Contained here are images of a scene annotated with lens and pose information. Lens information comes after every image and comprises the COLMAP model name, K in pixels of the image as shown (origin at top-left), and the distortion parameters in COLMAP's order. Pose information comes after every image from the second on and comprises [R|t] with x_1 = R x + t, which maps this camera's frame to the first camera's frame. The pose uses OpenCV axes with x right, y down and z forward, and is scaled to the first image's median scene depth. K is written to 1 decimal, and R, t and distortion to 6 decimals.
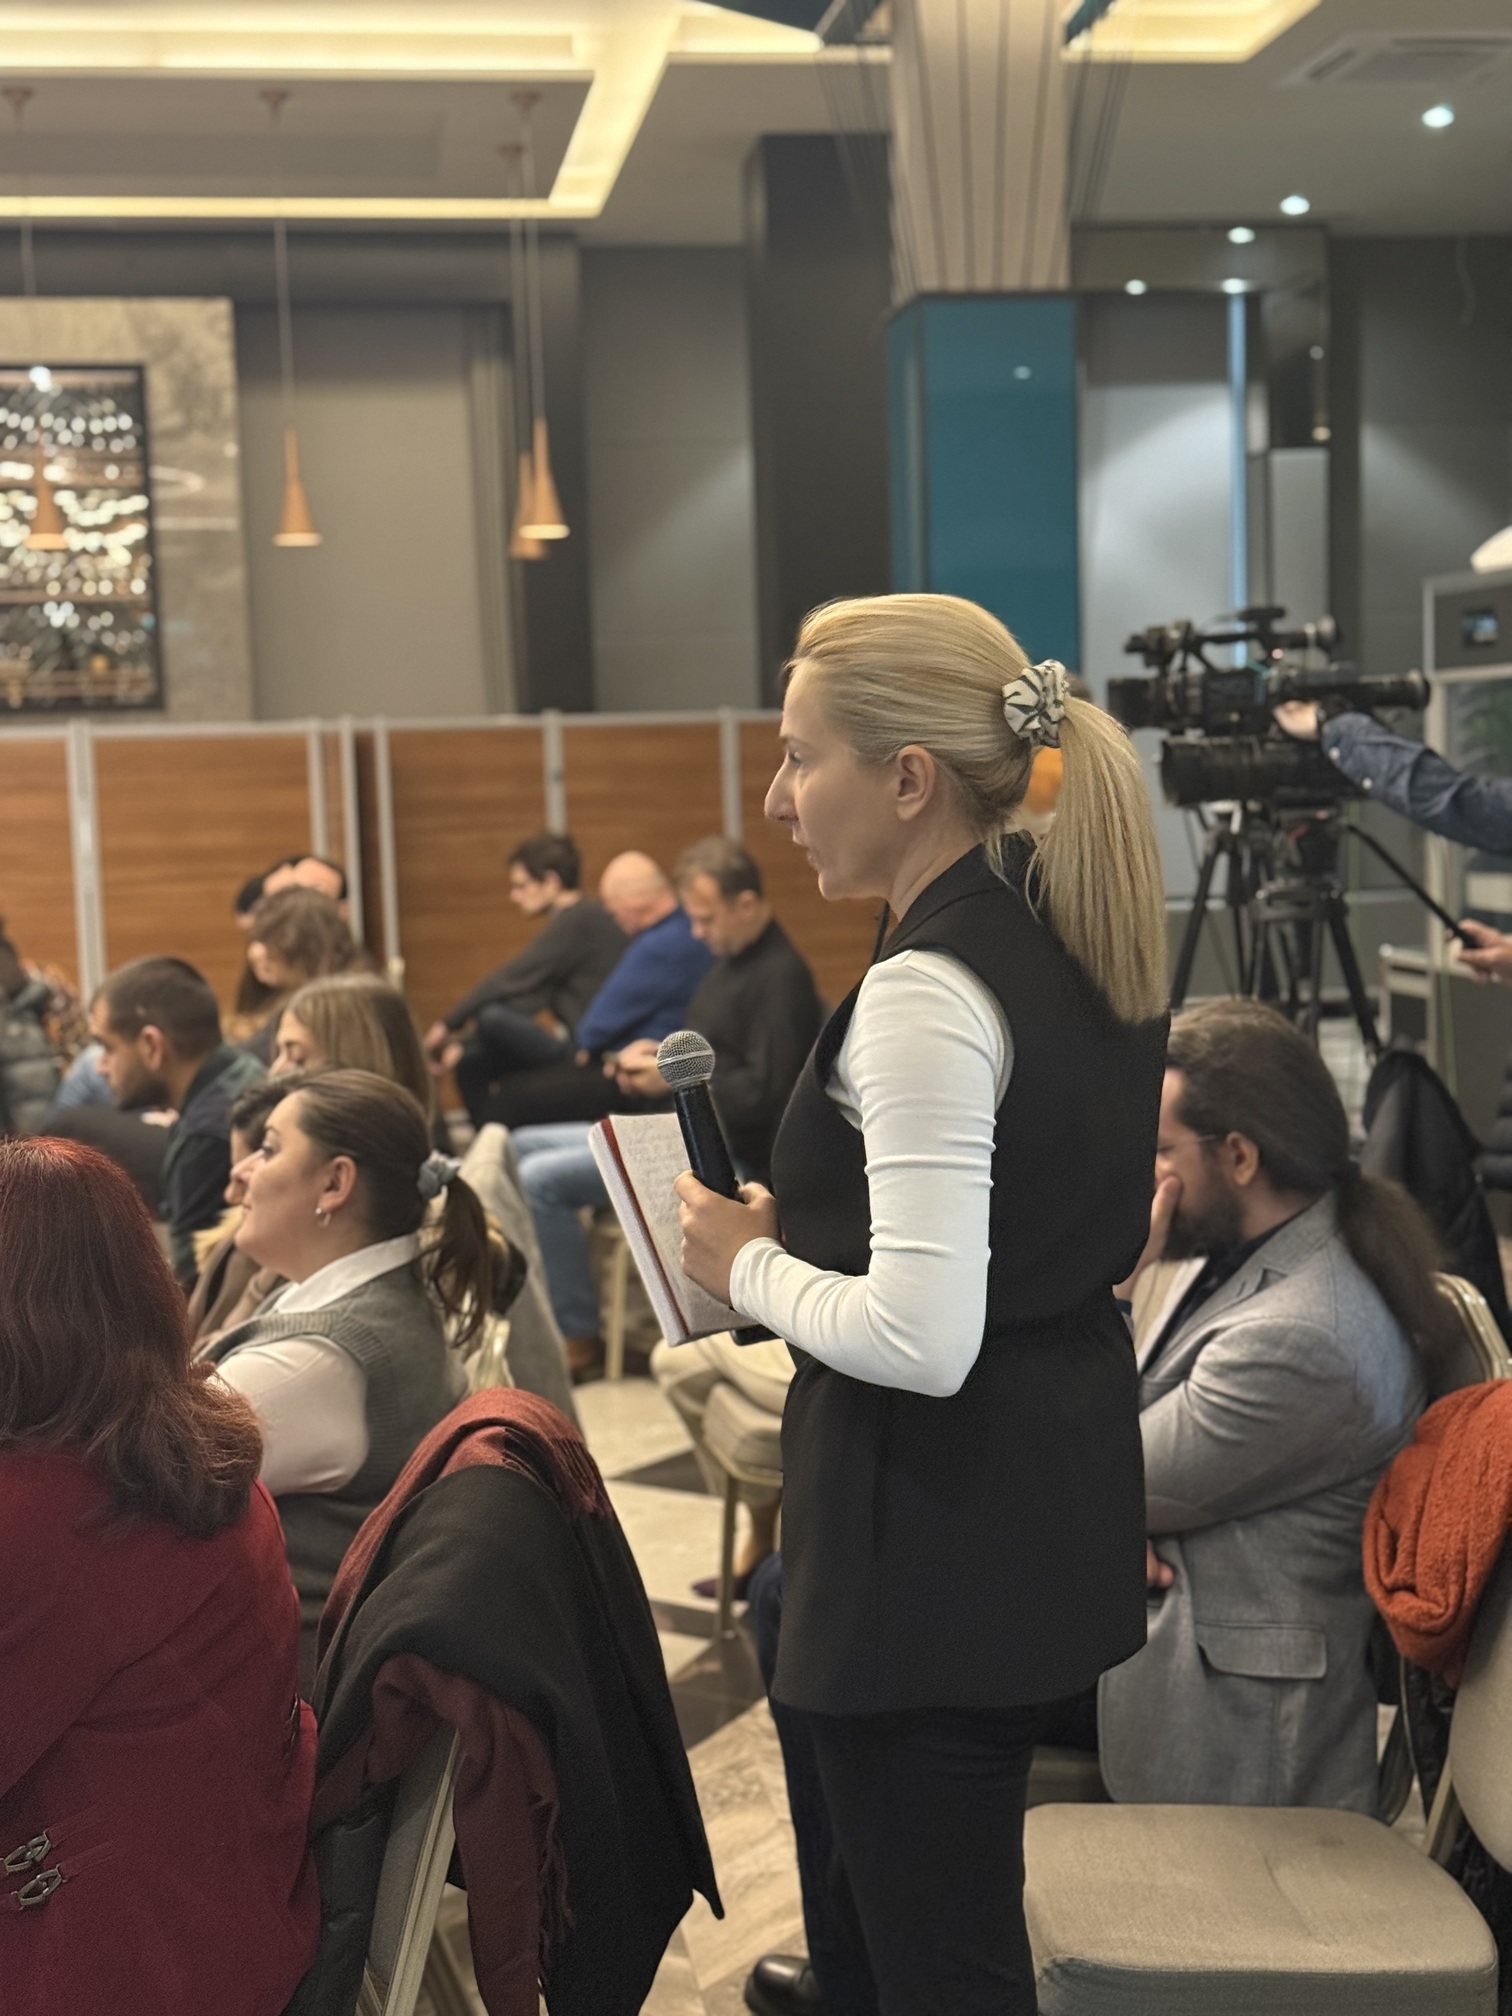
lens RADIAL K [[2814.7, 0, 756.0], [0, 2814.7, 1008.0], [0, 0, 1]] dist [-0.021700, -0.035201]
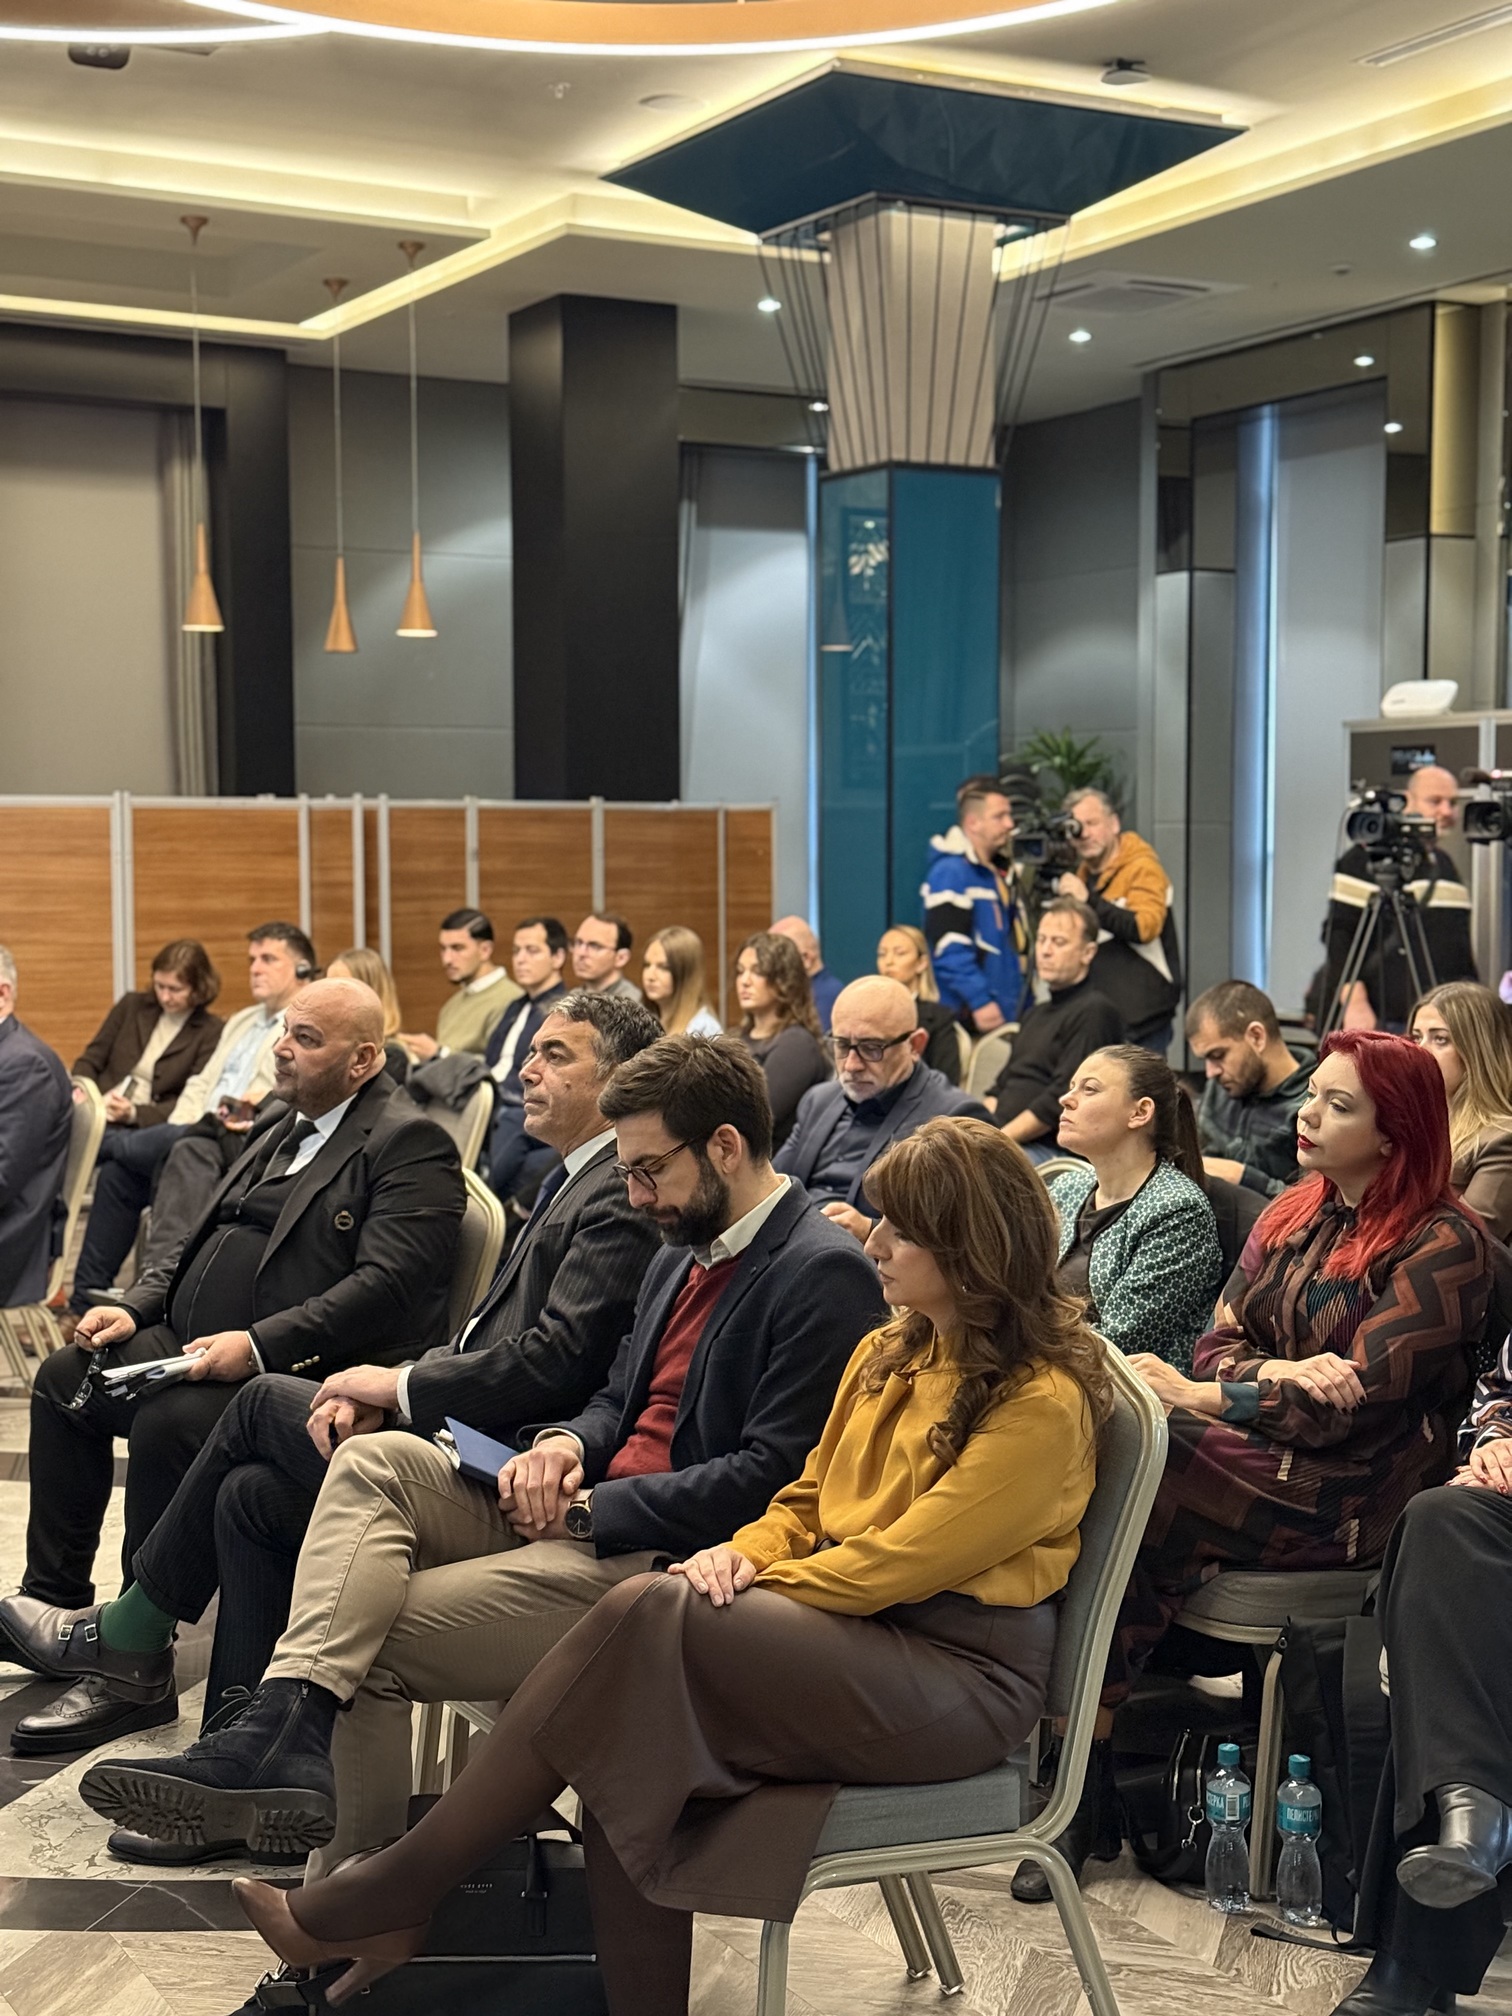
lens RADIAL K [[2814.7, 0, 756.0], [0, 2814.7, 1008.0], [0, 0, 1]] dist [-0.021700, -0.035201]
pose [[0.922490, 0.005841, 0.385977, -0.404530], [0.007916, 0.999389, -0.034045, 0.018004], [-0.385940, 0.034462, 0.921880, -0.075212]]
